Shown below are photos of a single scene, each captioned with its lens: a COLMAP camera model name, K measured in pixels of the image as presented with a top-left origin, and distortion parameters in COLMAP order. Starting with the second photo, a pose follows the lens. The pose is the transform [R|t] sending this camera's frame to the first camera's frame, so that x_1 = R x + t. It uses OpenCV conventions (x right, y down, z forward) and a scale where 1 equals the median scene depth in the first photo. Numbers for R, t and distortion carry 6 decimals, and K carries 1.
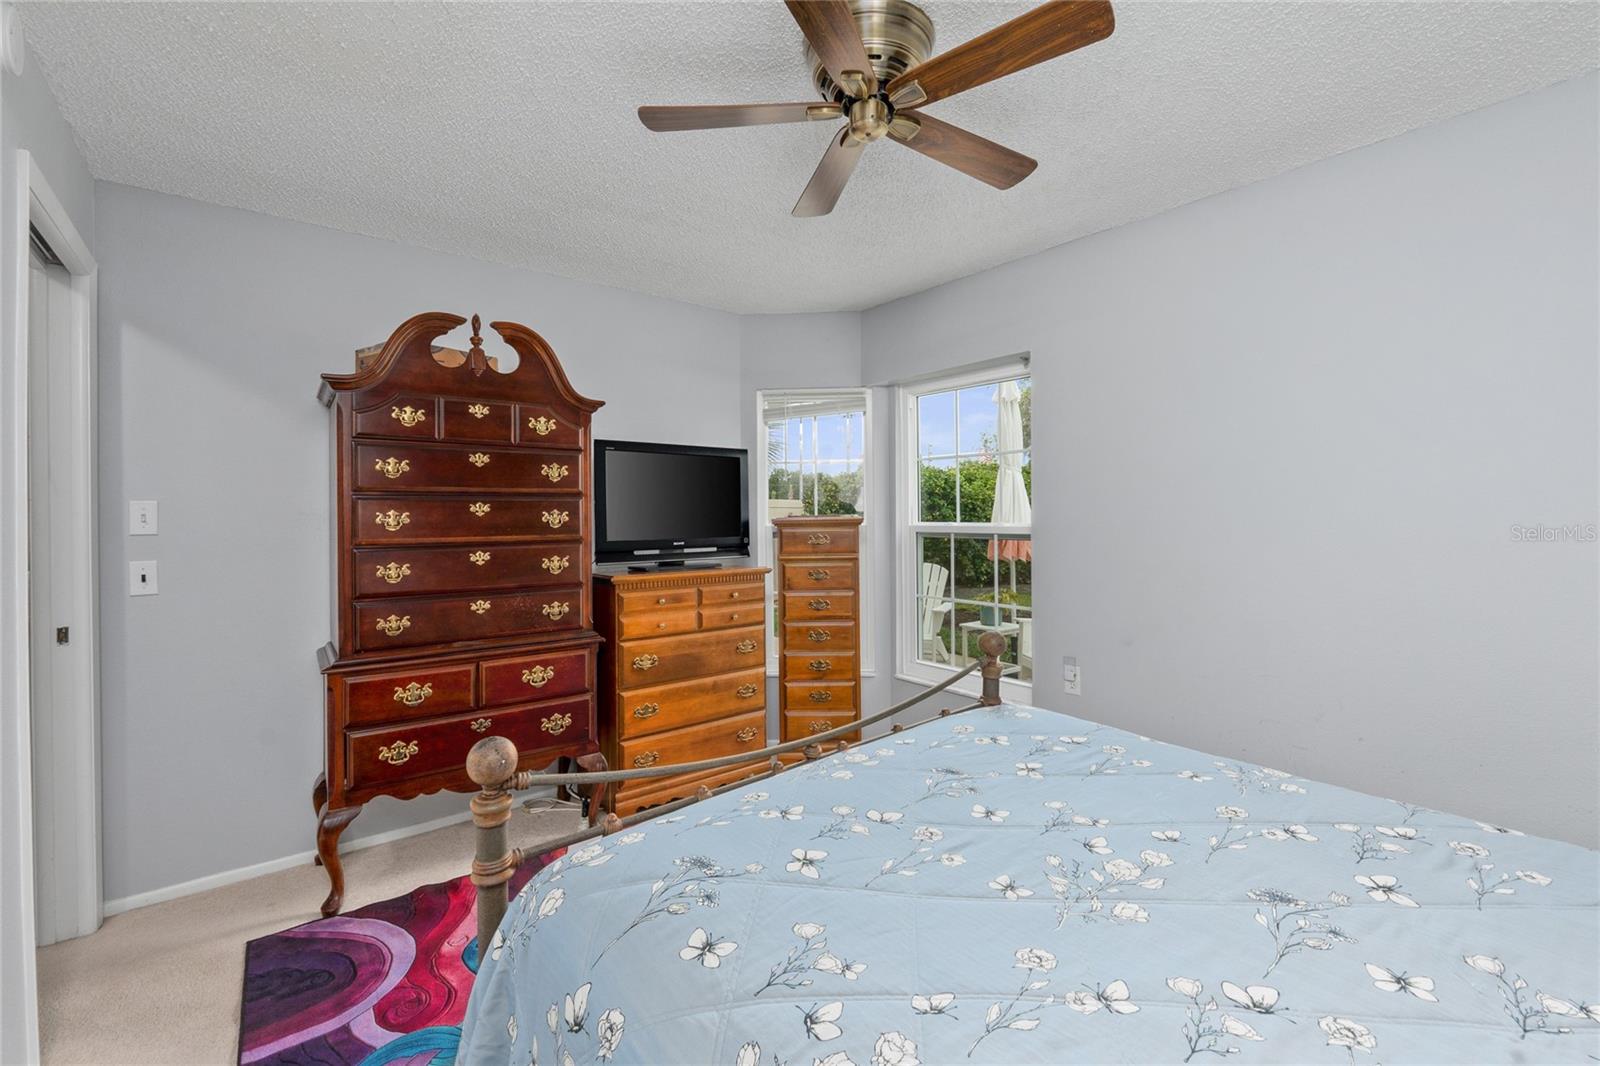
lens RADIAL K [[672.1, 0, 824.4], [0, 672.1, 507.4], [0, 0, 1]] dist [-0.009955, 0.000712]
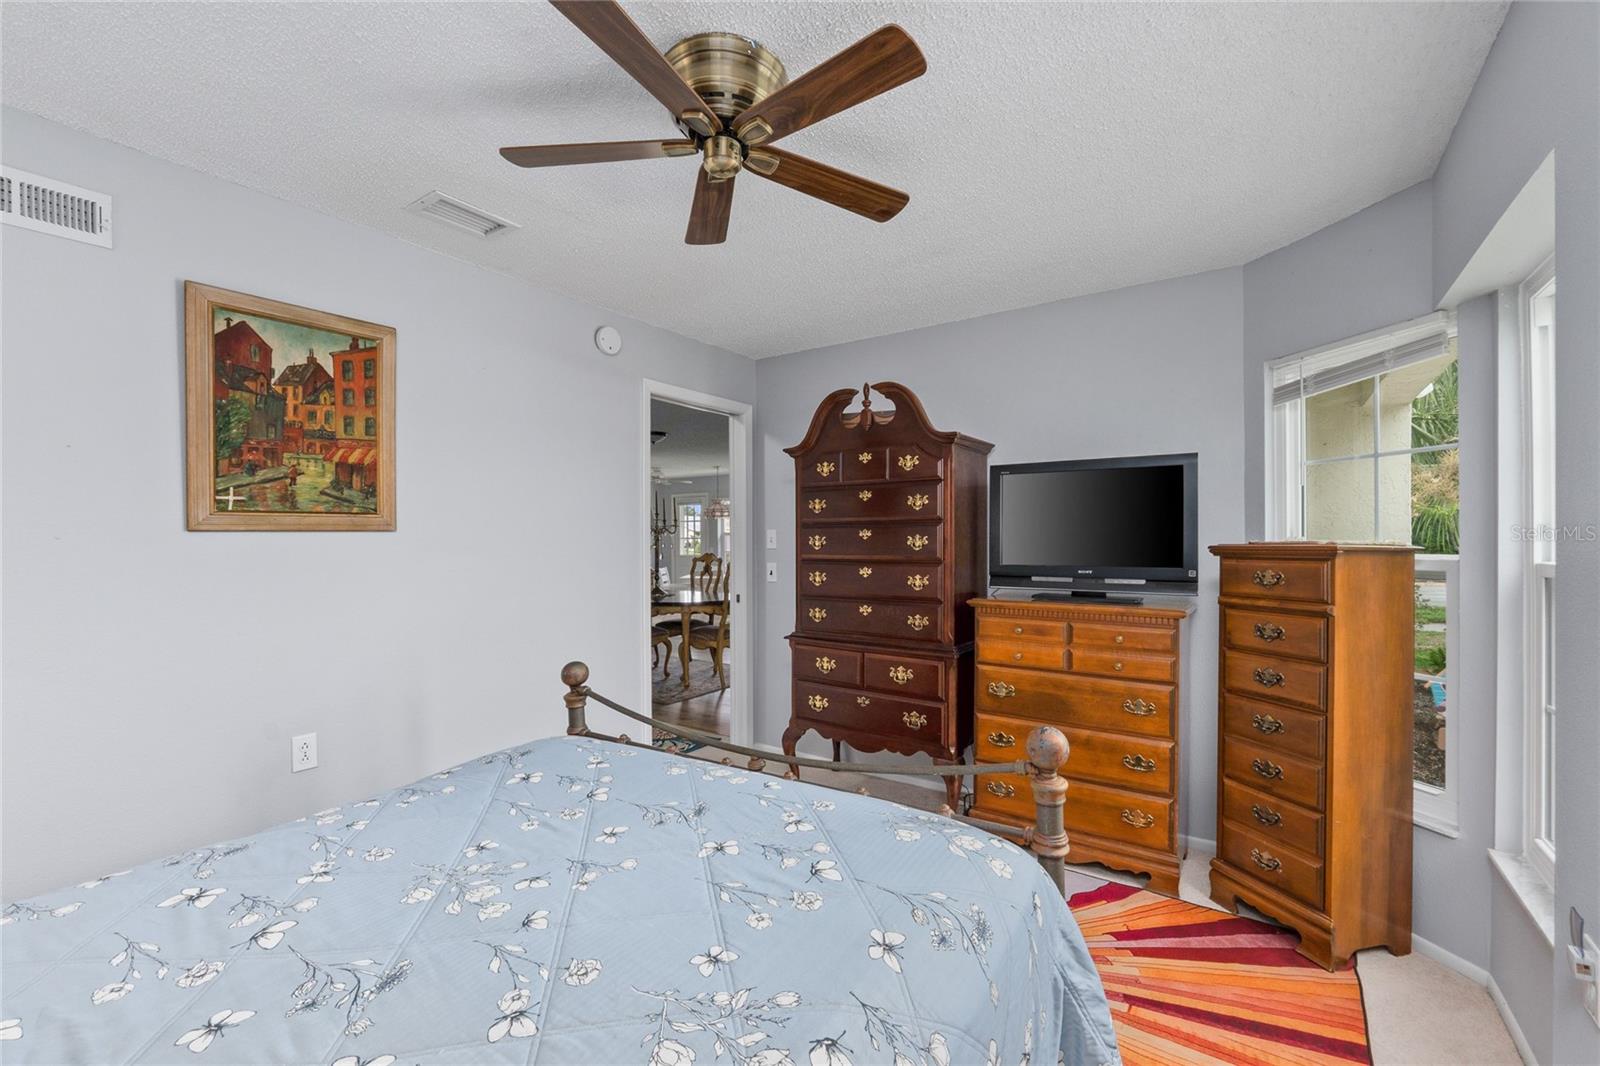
lens RADIAL K [[672.1, 0, 803.7], [0, 672.1, 539.6], [0, 0, 1]] dist [-0.009955, 0.000712]
pose [[0.270616, 0.005479, -0.962672, 0.639861], [0.009207, 0.999923, 0.008279, 0.000967], [0.962643, -0.011104, 0.270545, 0.495808]]
